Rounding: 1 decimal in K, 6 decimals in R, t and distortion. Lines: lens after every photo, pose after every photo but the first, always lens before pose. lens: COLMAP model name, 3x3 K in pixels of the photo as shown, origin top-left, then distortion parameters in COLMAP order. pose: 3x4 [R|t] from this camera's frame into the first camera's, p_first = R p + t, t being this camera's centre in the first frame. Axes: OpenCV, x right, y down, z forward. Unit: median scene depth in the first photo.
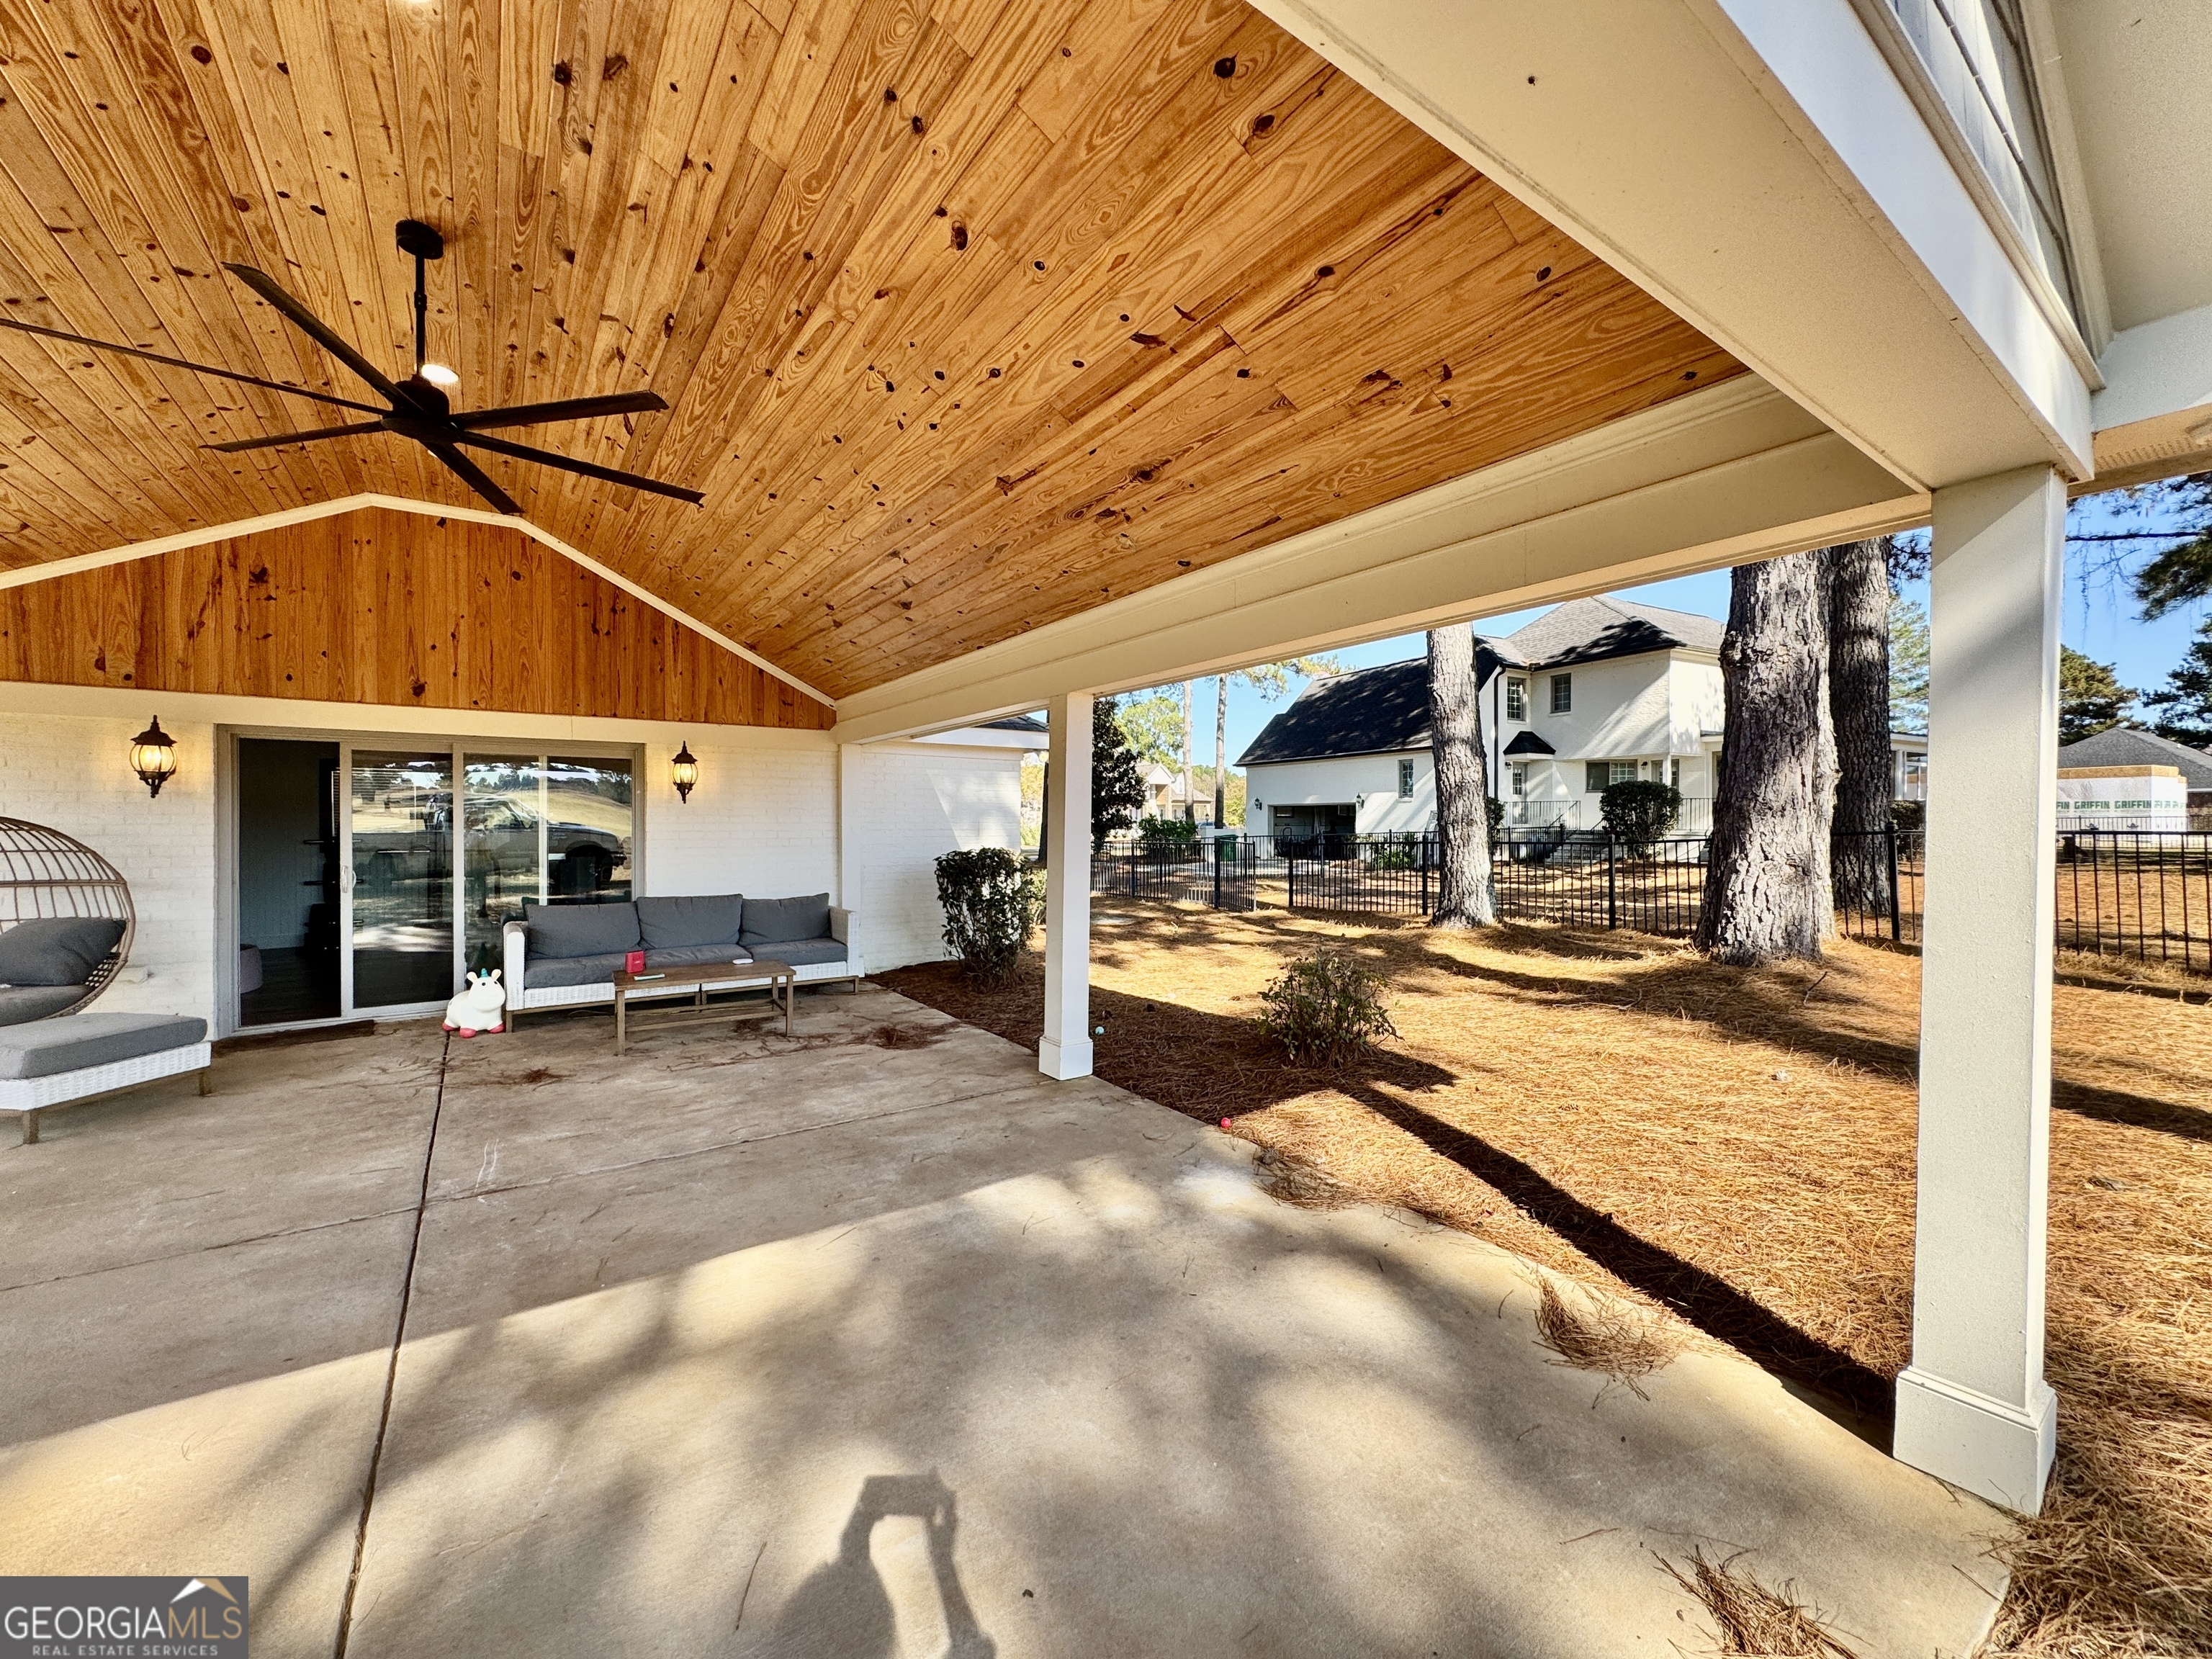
lens RADIAL K [[883.2, 0, 1106.1], [0, 883.2, 834.8], [0, 0, 1]] dist [-0.004625, 0.000586]
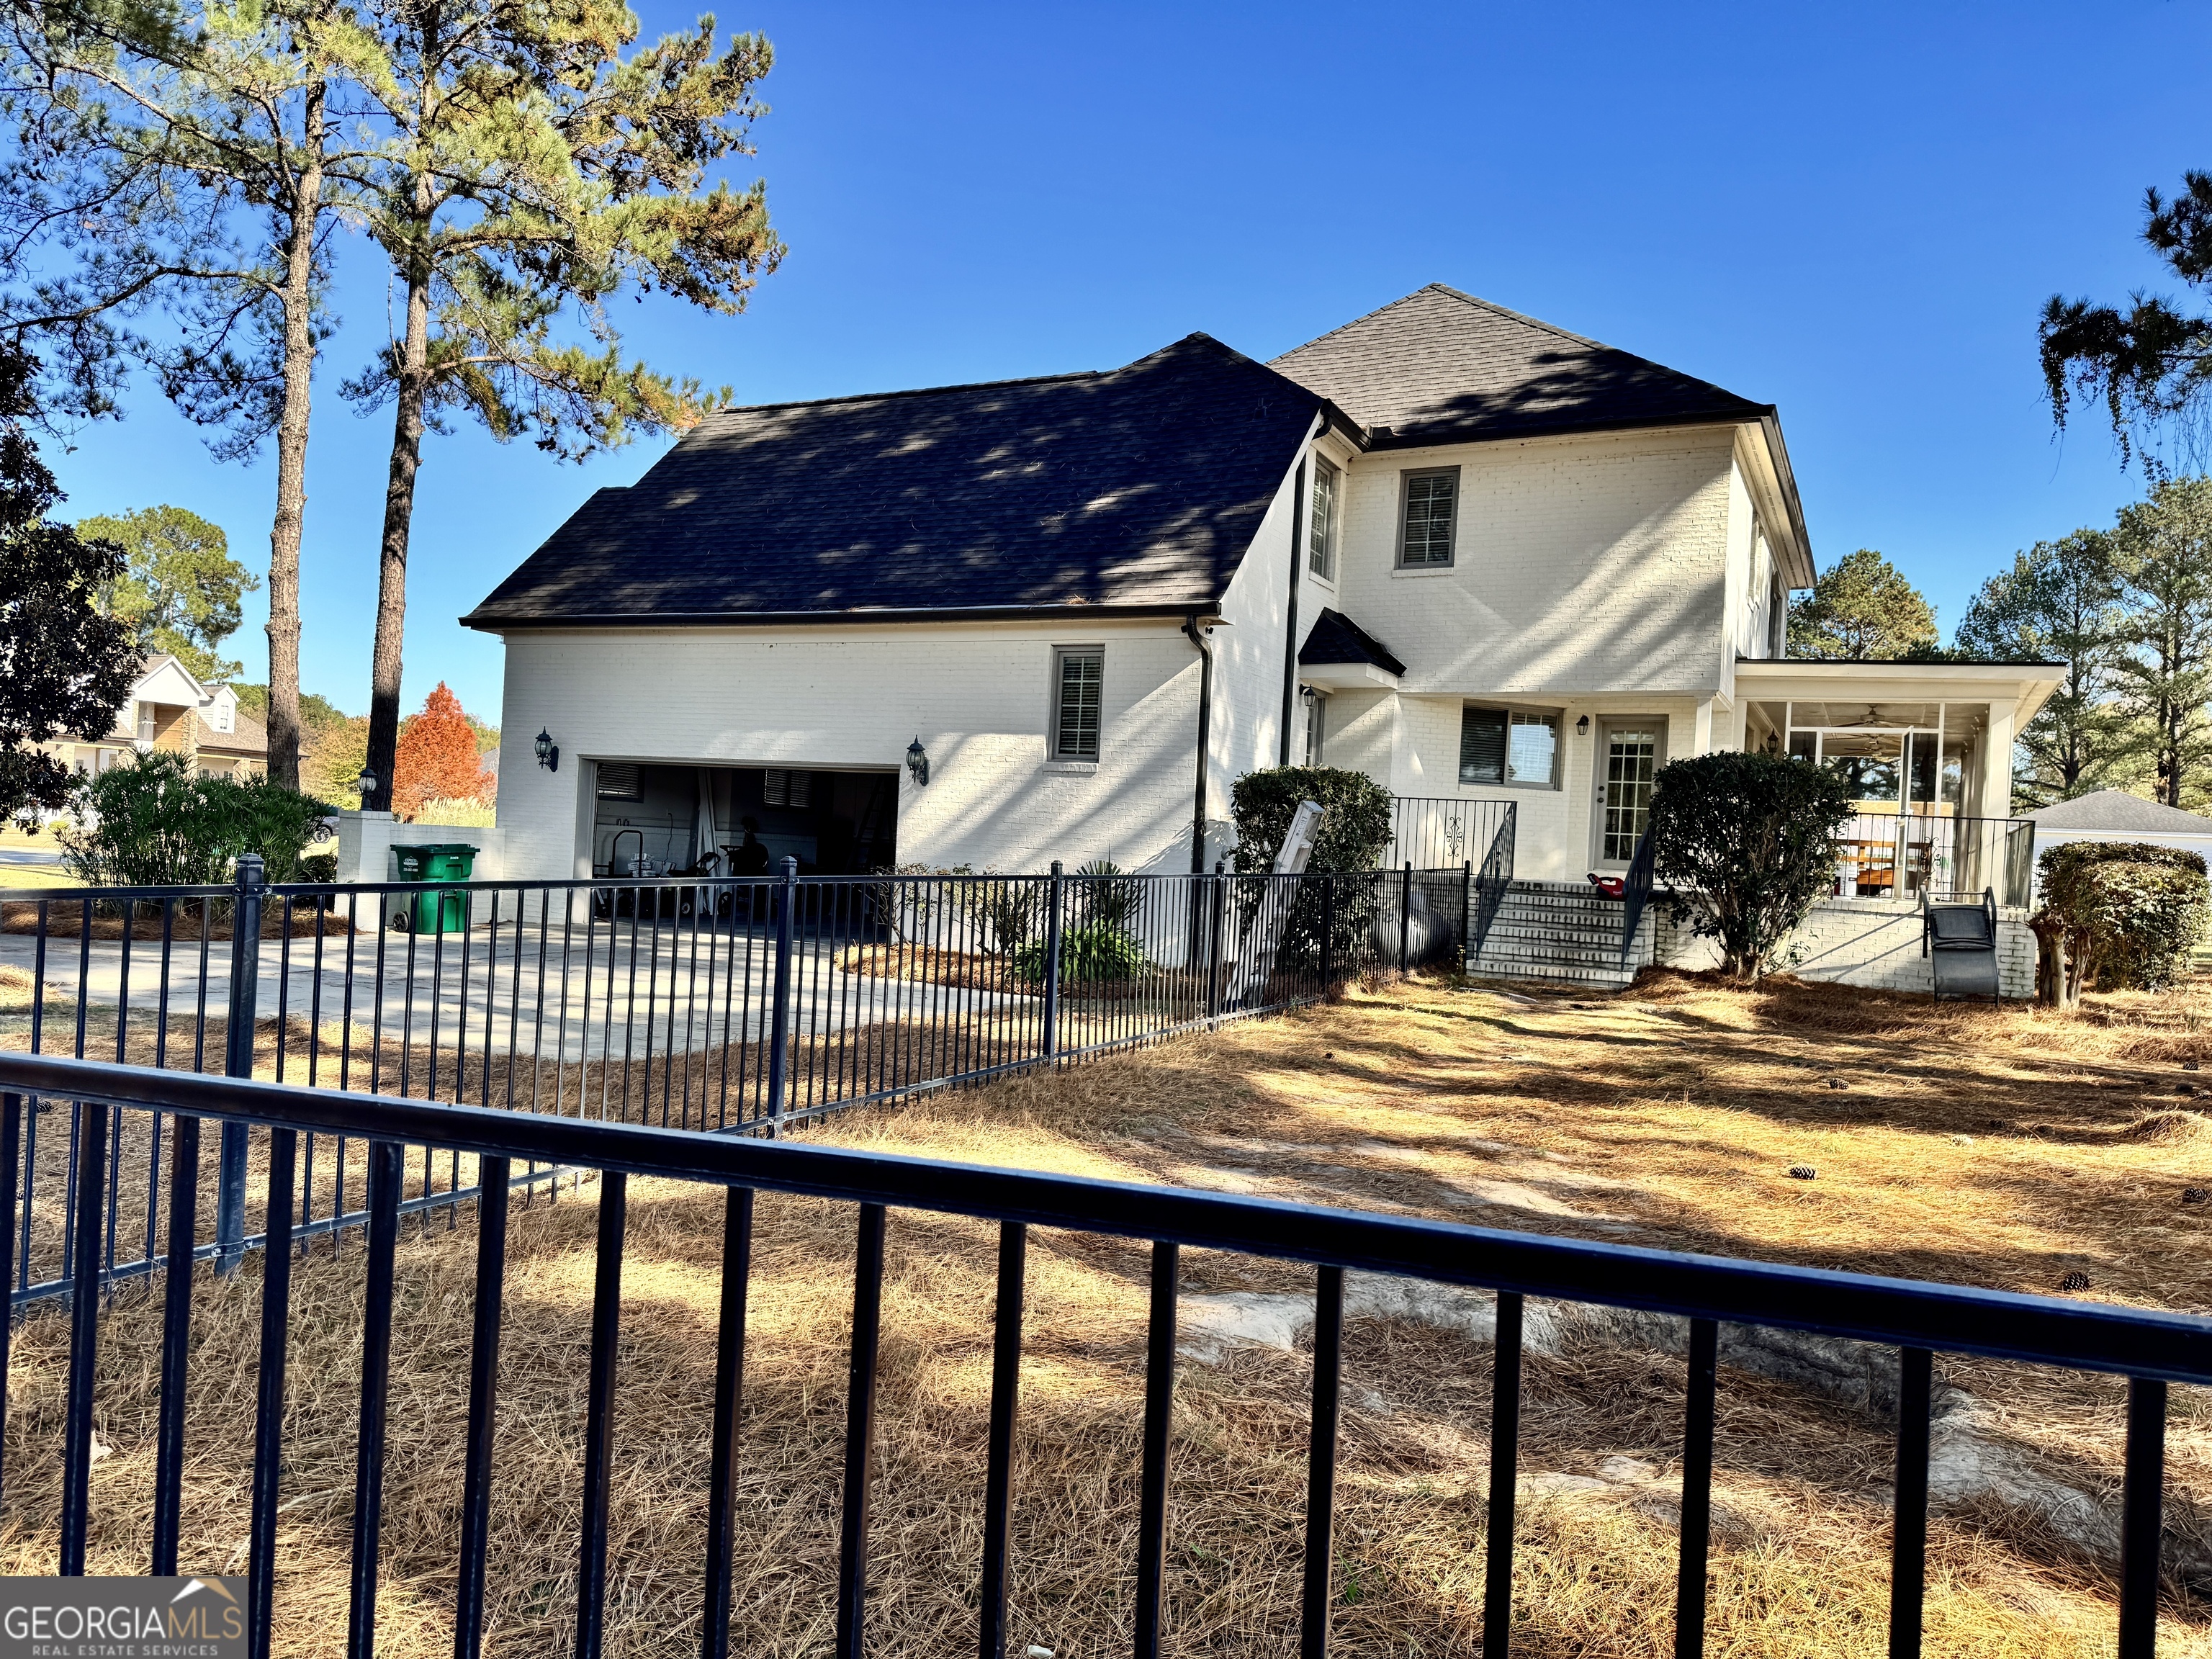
lens RADIAL K [[1565.9, 0, 1089.7], [0, 1565.9, 845.3], [0, 0, 1]] dist [0.015159, -0.000595]
pose [[0.827308, 0.043849, 0.560034, 0.023969], [-0.045113, 0.998915, -0.011568, -0.004067], [-0.559934, -0.015694, 0.828389, 0.488477]]
